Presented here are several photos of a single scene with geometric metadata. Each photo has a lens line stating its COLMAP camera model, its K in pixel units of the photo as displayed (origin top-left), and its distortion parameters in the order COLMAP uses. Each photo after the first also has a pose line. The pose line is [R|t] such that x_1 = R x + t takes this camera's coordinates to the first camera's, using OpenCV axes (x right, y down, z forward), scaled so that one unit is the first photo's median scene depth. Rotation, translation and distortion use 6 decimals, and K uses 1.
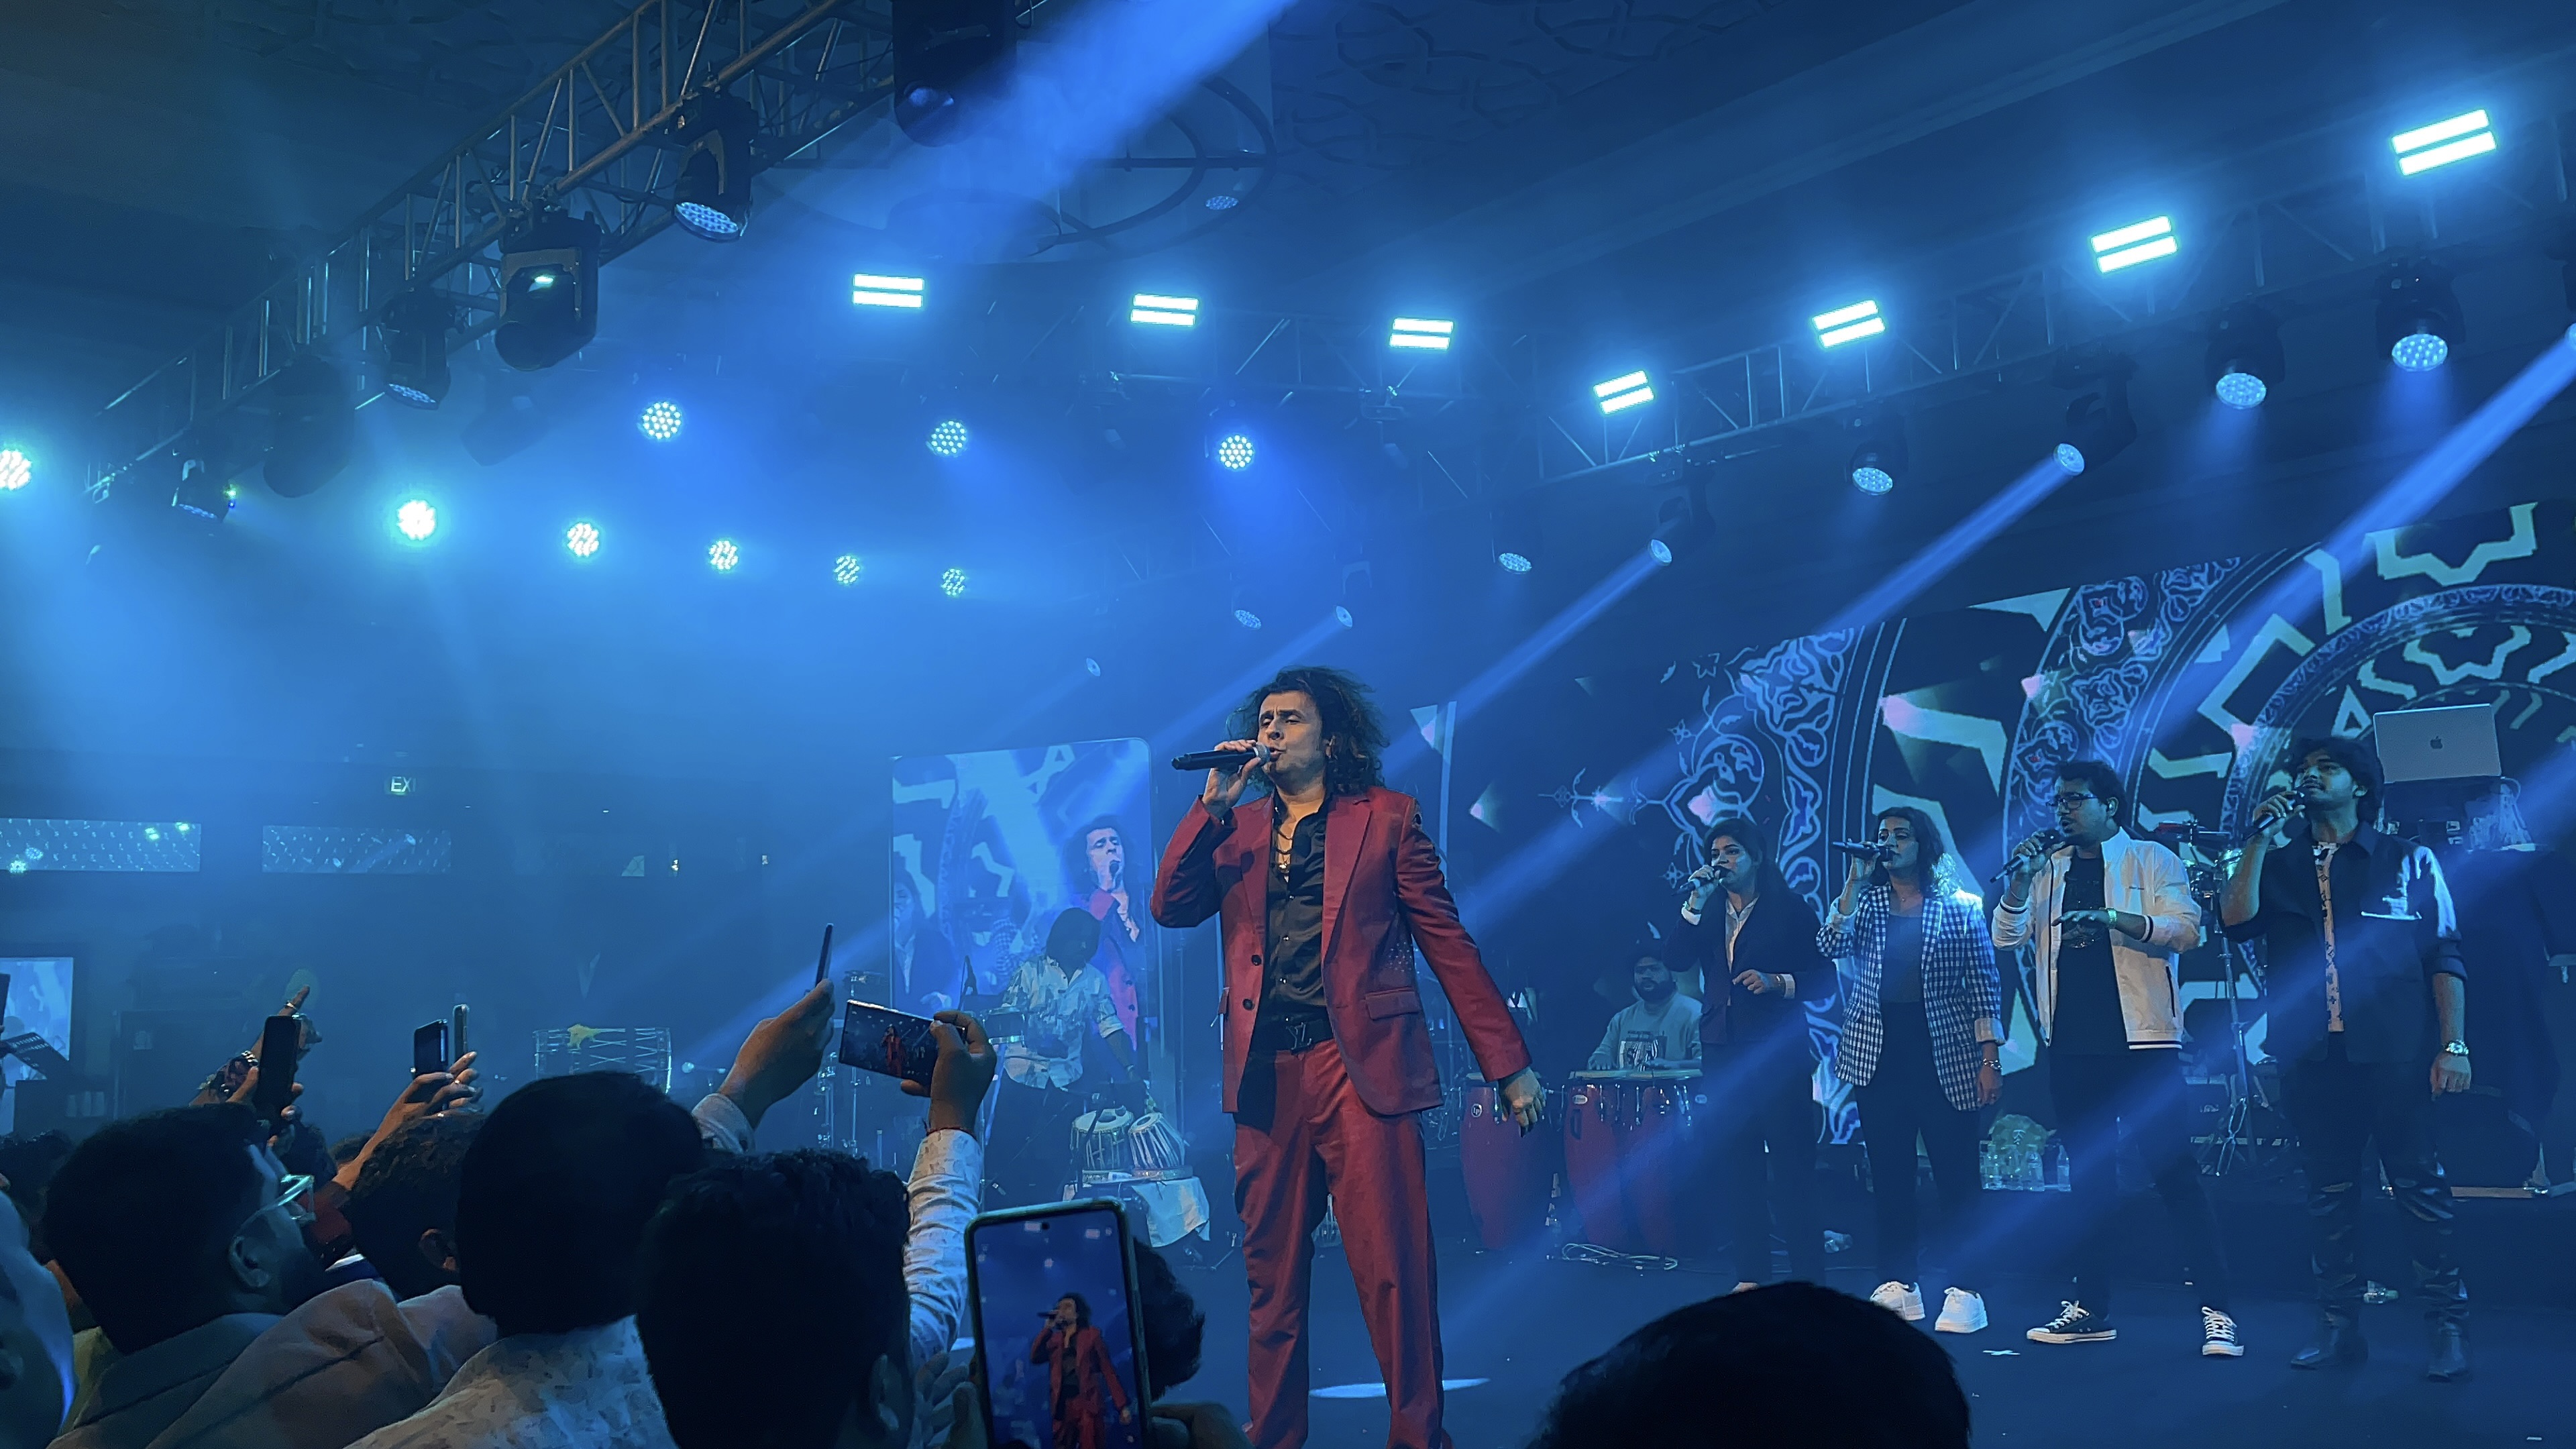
lens RADIAL K [[2271.6, 0, 1277.9], [0, 2271.6, 716.4], [0, 0, 1]] dist [-0.011004, -0.010347]
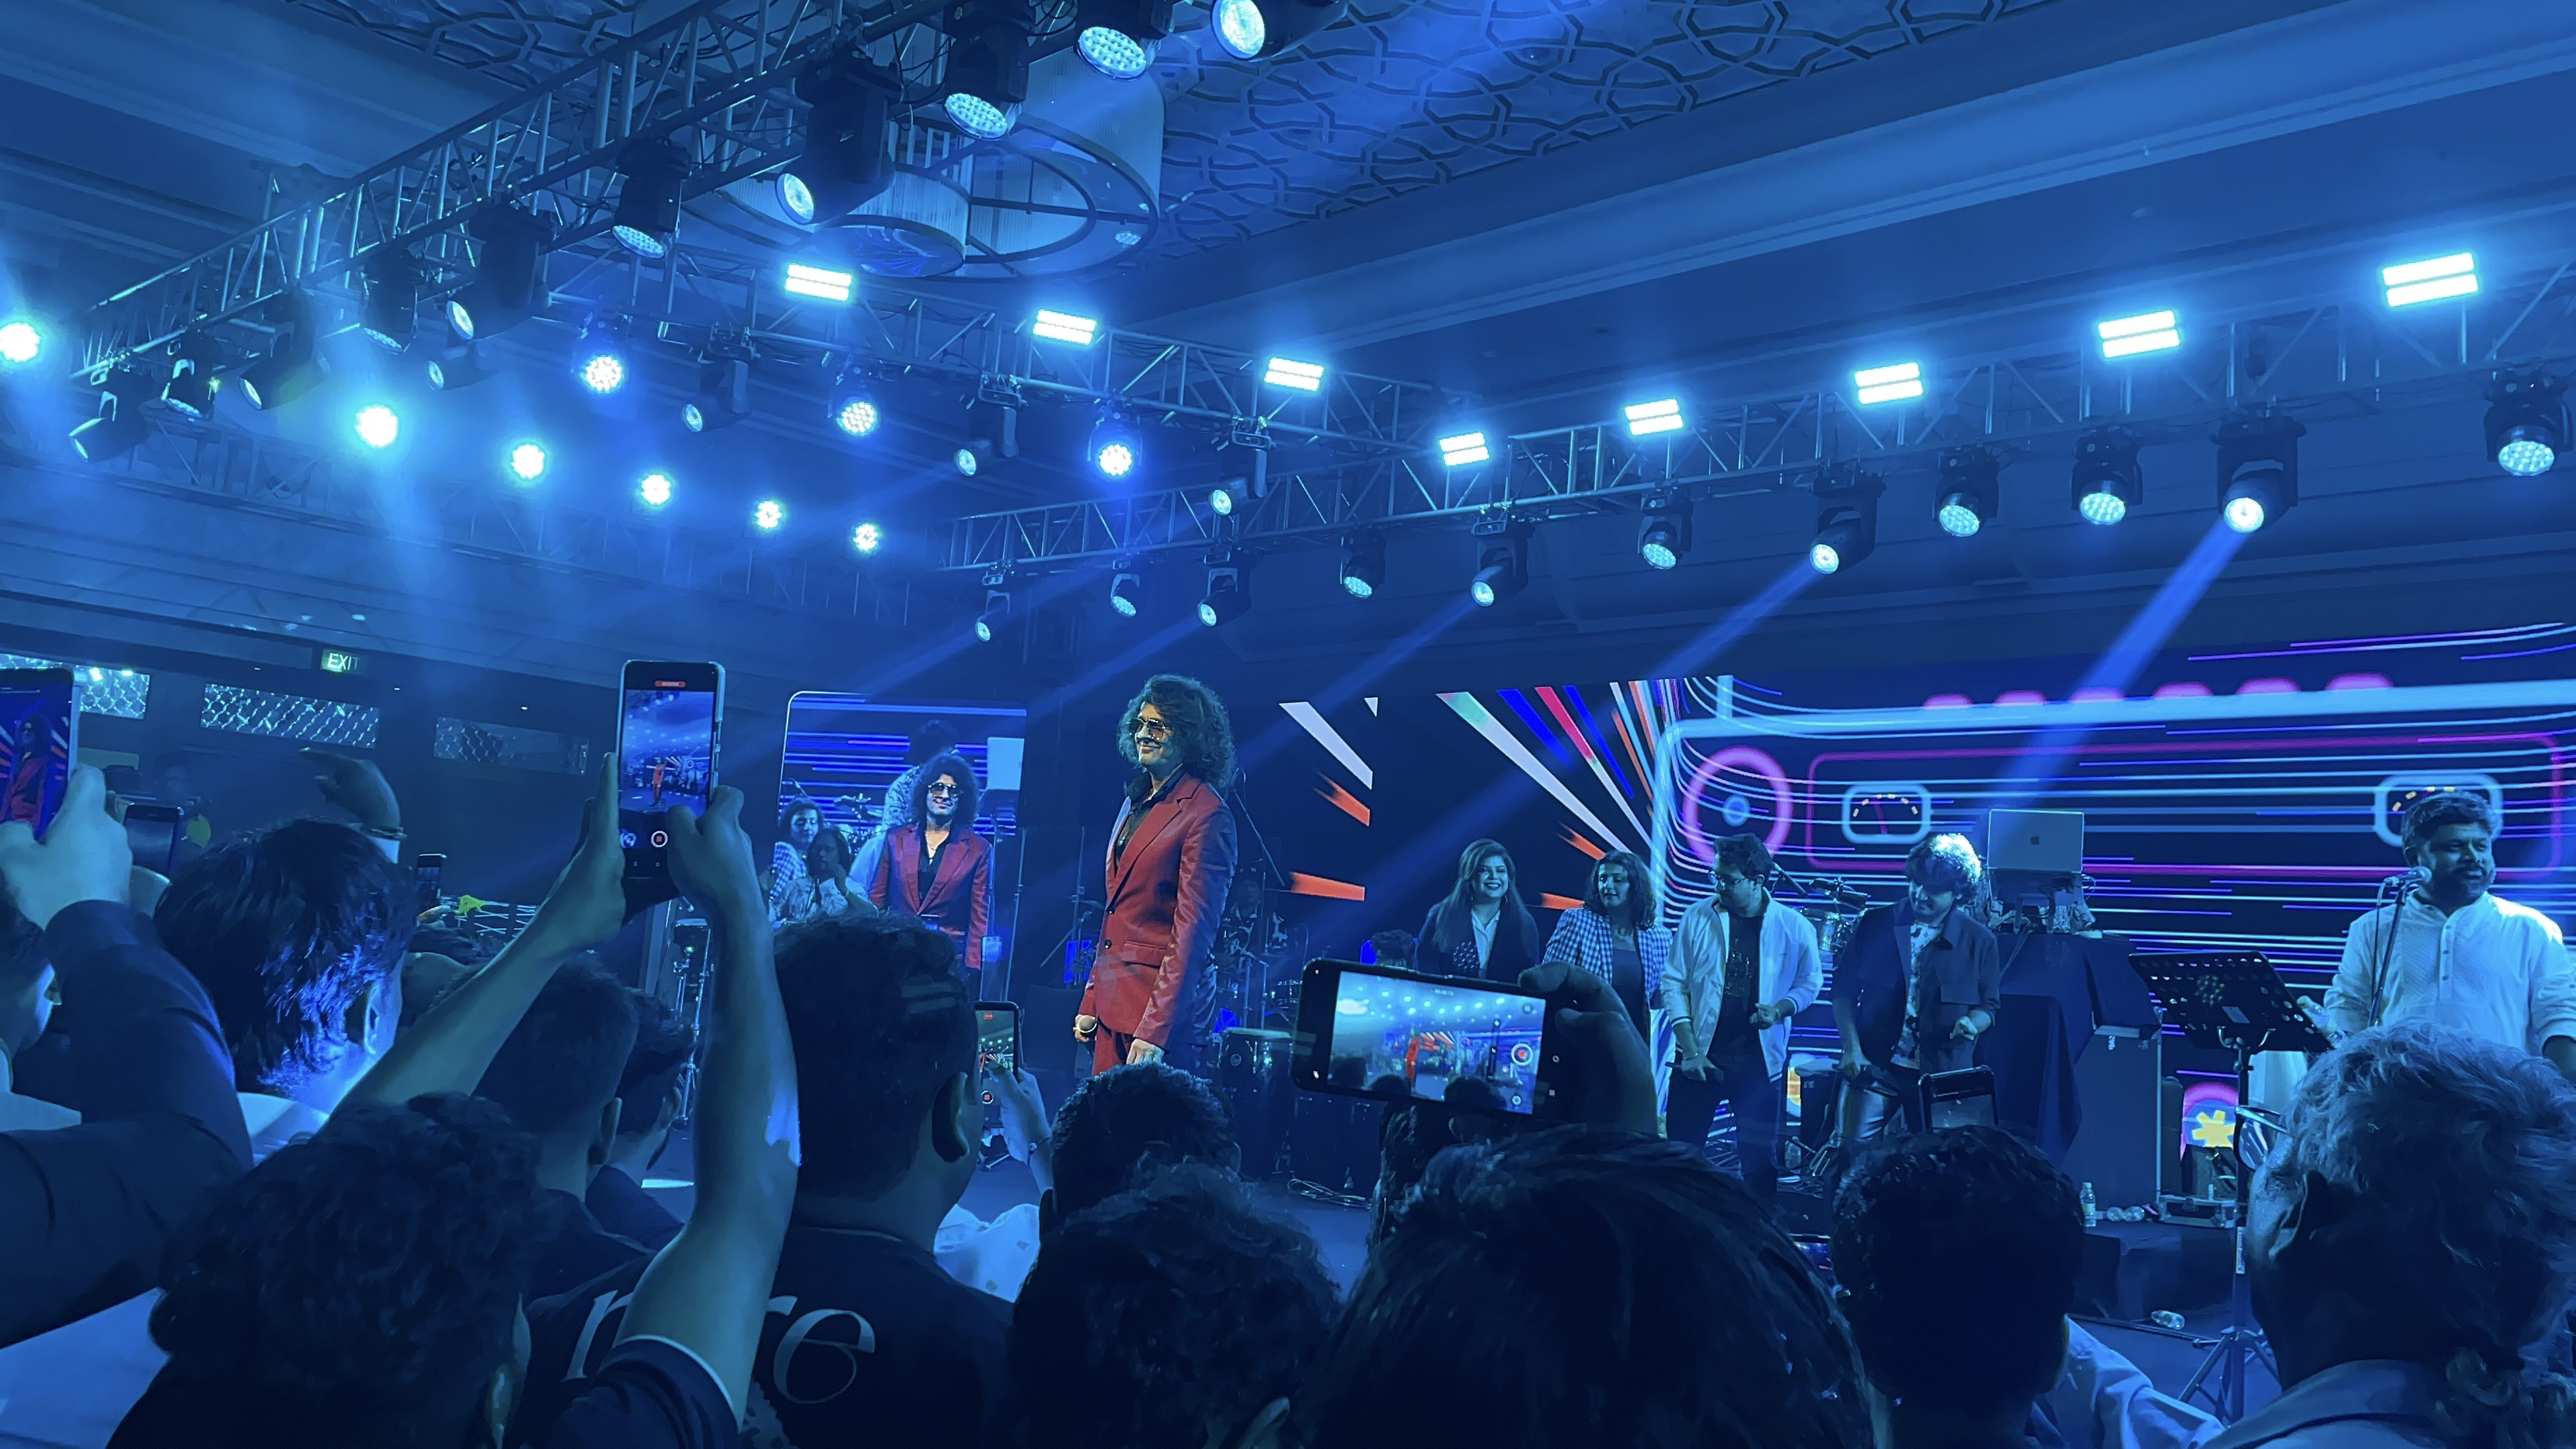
lens RADIAL K [[2271.6, 0, 1277.9], [0, 2271.6, 716.4], [0, 0, 1]] dist [-0.011004, -0.010347]
pose [[0.992356, 0.121251, 0.022961, 0.103657], [-0.121457, 0.992566, 0.007830, -0.018078], [-0.021841, -0.010559, 0.999706, -0.252419]]
